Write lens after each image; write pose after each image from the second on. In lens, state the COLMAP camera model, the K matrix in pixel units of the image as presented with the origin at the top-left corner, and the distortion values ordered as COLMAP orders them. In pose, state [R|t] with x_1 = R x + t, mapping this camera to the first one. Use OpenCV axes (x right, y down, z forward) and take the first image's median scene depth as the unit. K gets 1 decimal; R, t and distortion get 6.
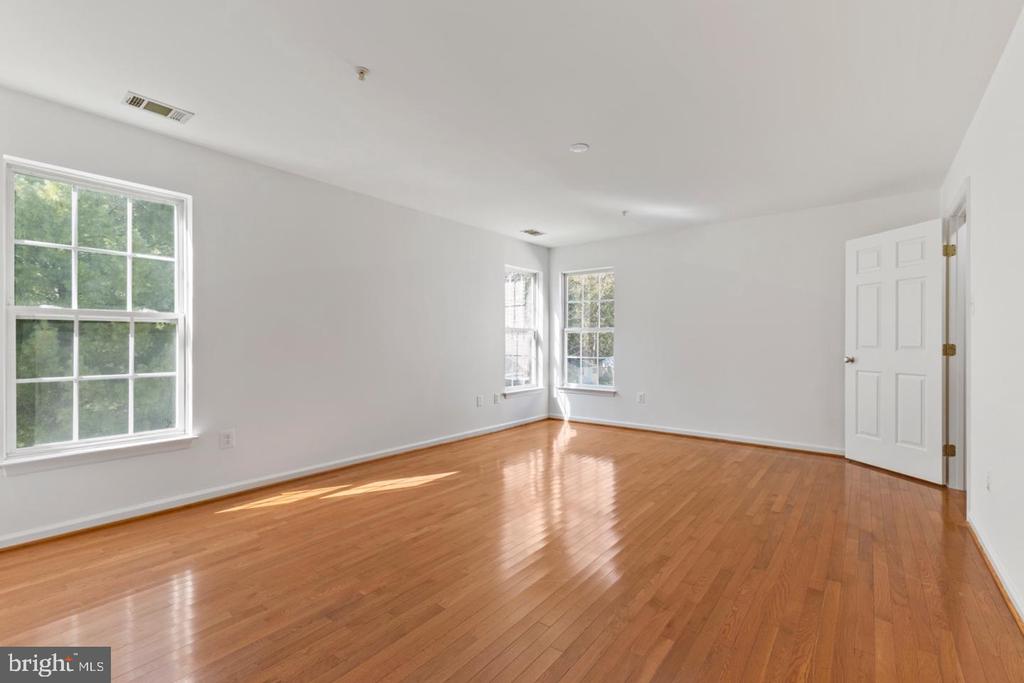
lens RADIAL K [[438.3, 0, 506.3], [0, 438.3, 341.2], [0, 0, 1]] dist [0.001986, 0.000910]
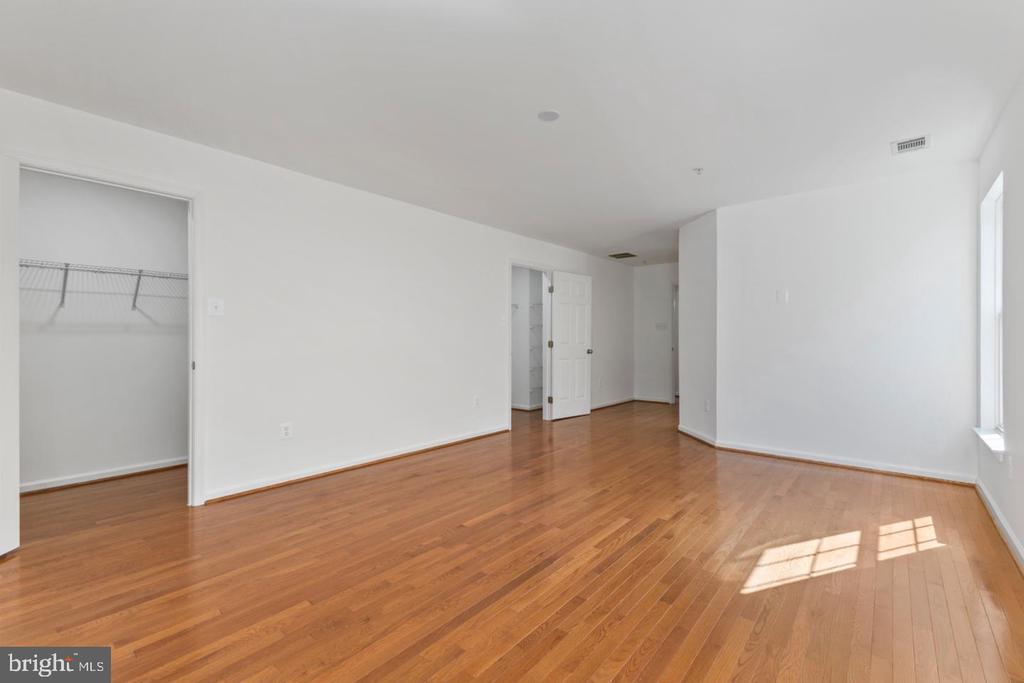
lens RADIAL K [[438.3, 0, 512.1], [0, 438.3, 340.5], [0, 0, 1]] dist [0.001986, 0.000910]
pose [[-0.999820, -0.001390, 0.018932, 0.205756], [-0.001378, 0.999999, 0.000633, 0.001782], [-0.018933, 0.000607, -0.999821, 1.701054]]
